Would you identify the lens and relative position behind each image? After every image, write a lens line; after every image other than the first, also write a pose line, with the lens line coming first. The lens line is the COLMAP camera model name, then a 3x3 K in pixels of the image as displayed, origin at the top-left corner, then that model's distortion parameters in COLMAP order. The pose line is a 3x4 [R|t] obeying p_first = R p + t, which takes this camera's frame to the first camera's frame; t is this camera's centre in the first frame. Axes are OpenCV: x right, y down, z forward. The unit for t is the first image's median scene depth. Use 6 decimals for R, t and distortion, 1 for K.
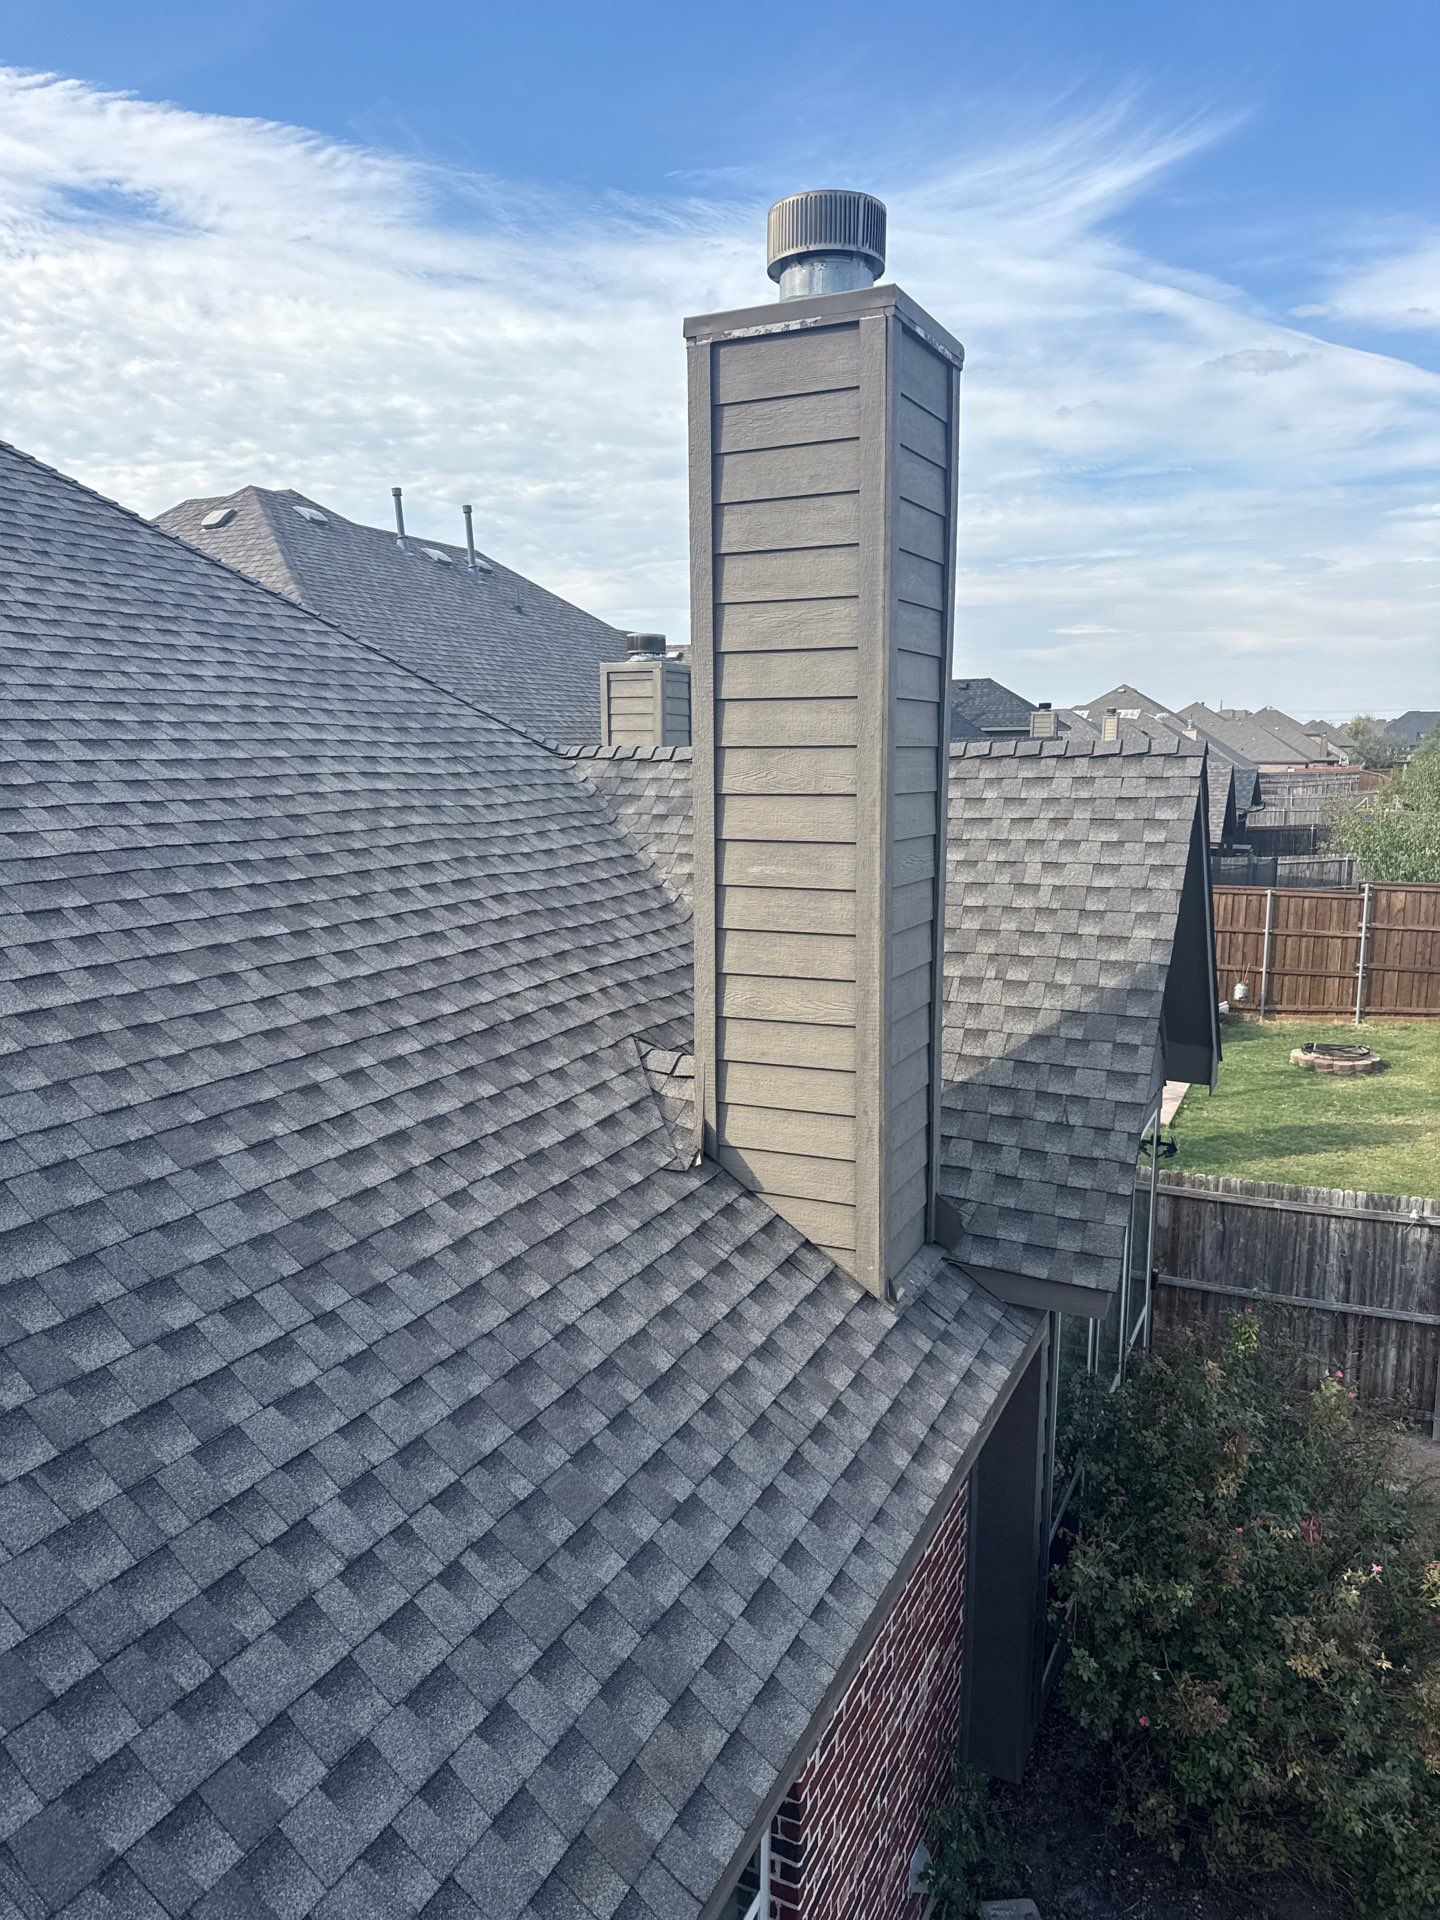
lens RADIAL K [[1370.9, 0, 714.3], [0, 1370.9, 967.8], [0, 0, 1]] dist [0.056326, -0.053297]
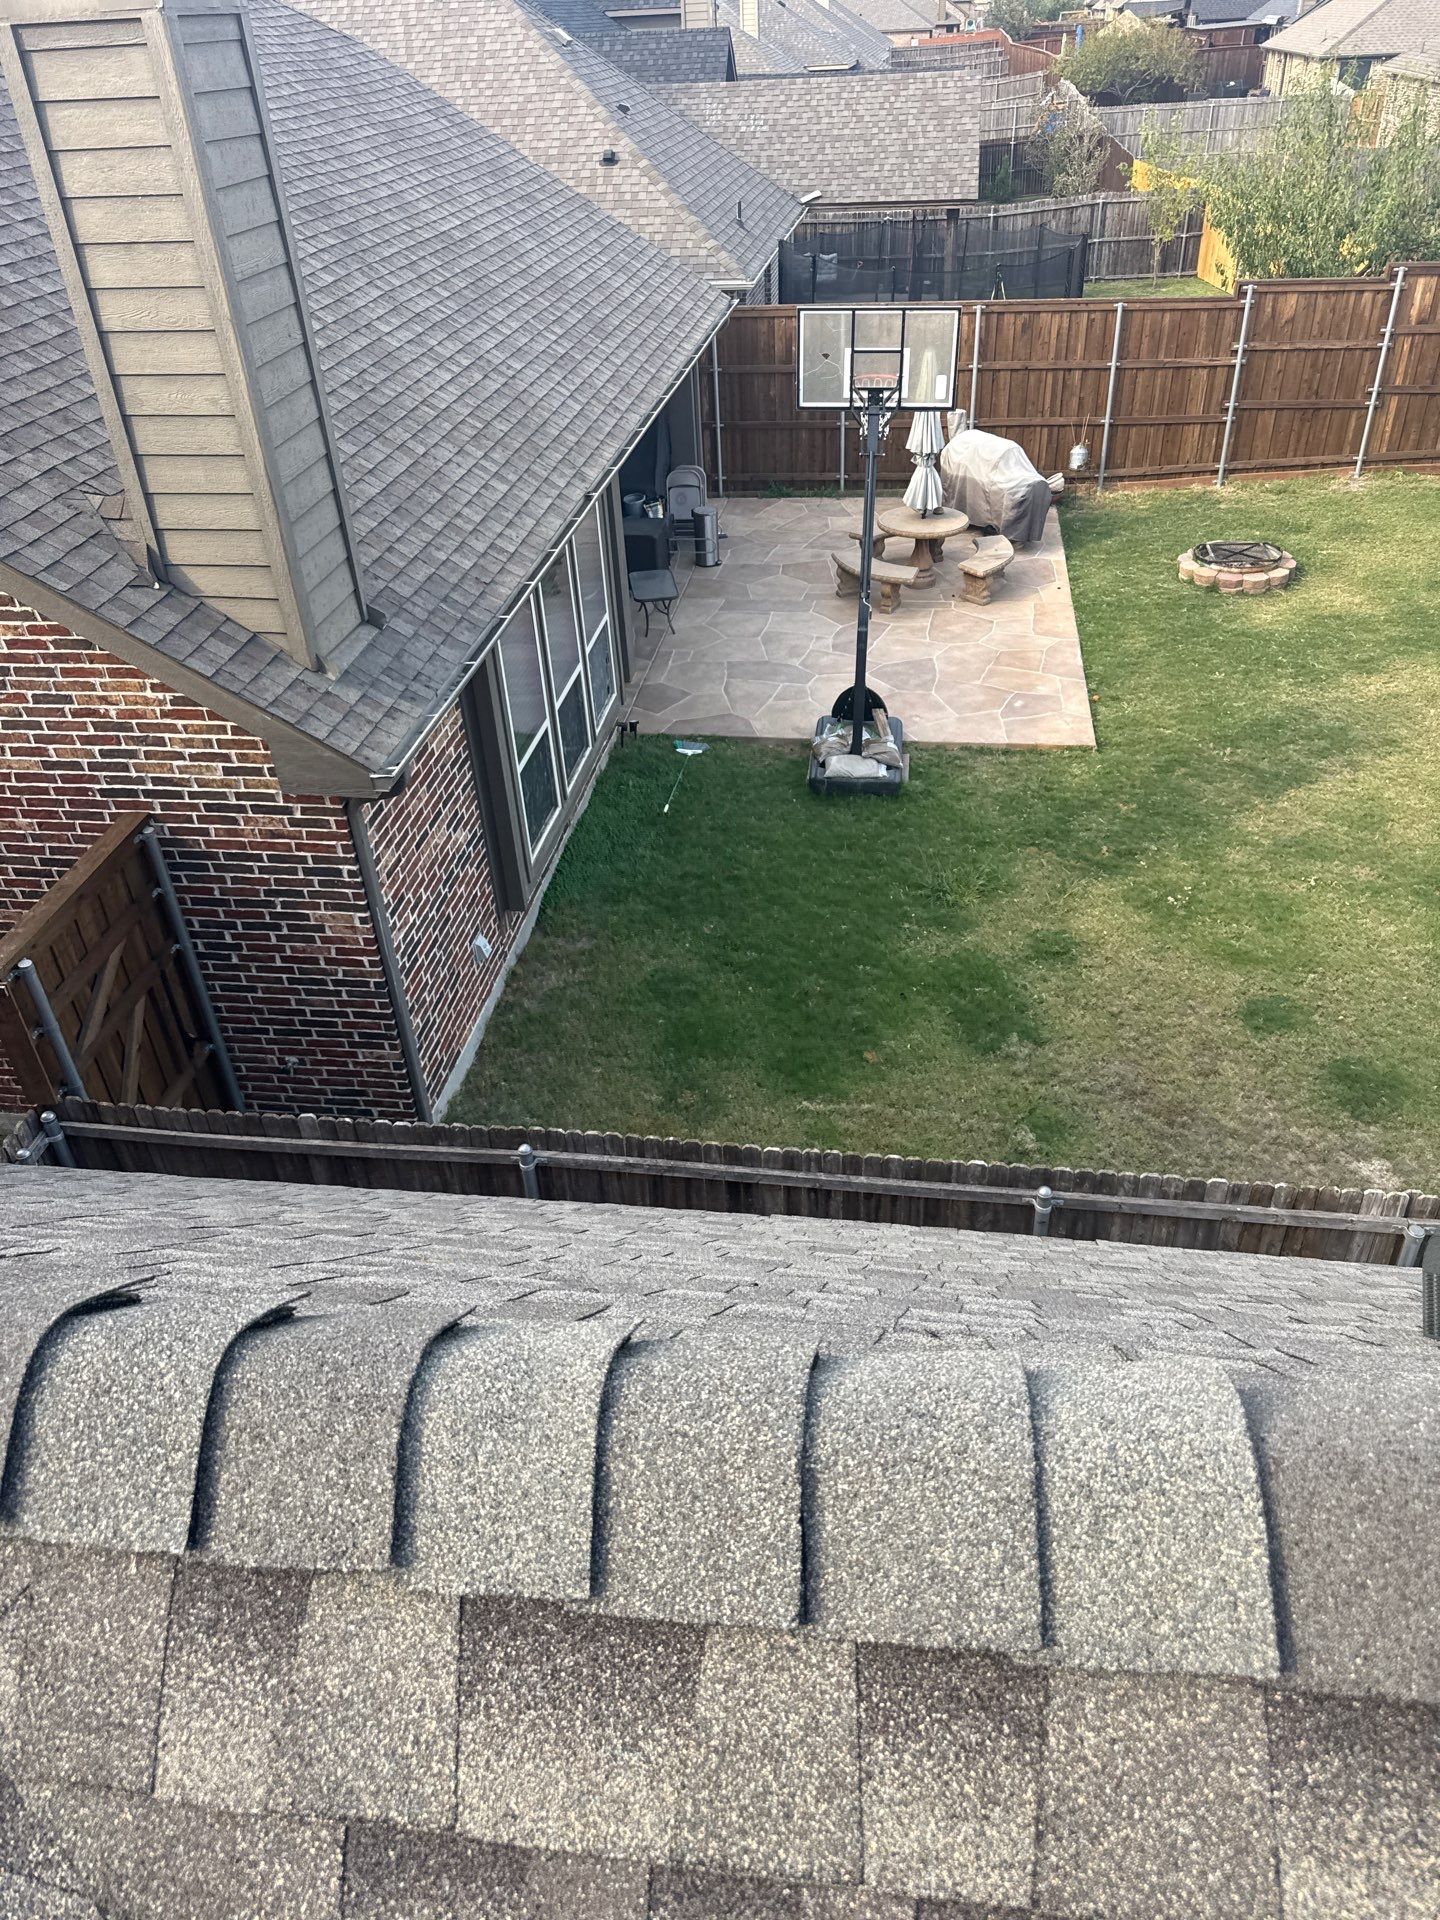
lens RADIAL K [[1370.9, 0, 732.6], [0, 1370.9, 944.4], [0, 0, 1]] dist [0.056326, -0.053297]
pose [[0.954989, -0.193850, 0.224539, -0.014741], [0.083384, 0.901844, 0.423940, -0.079630], [-0.284680, -0.386135, 0.877415, 0.309414]]
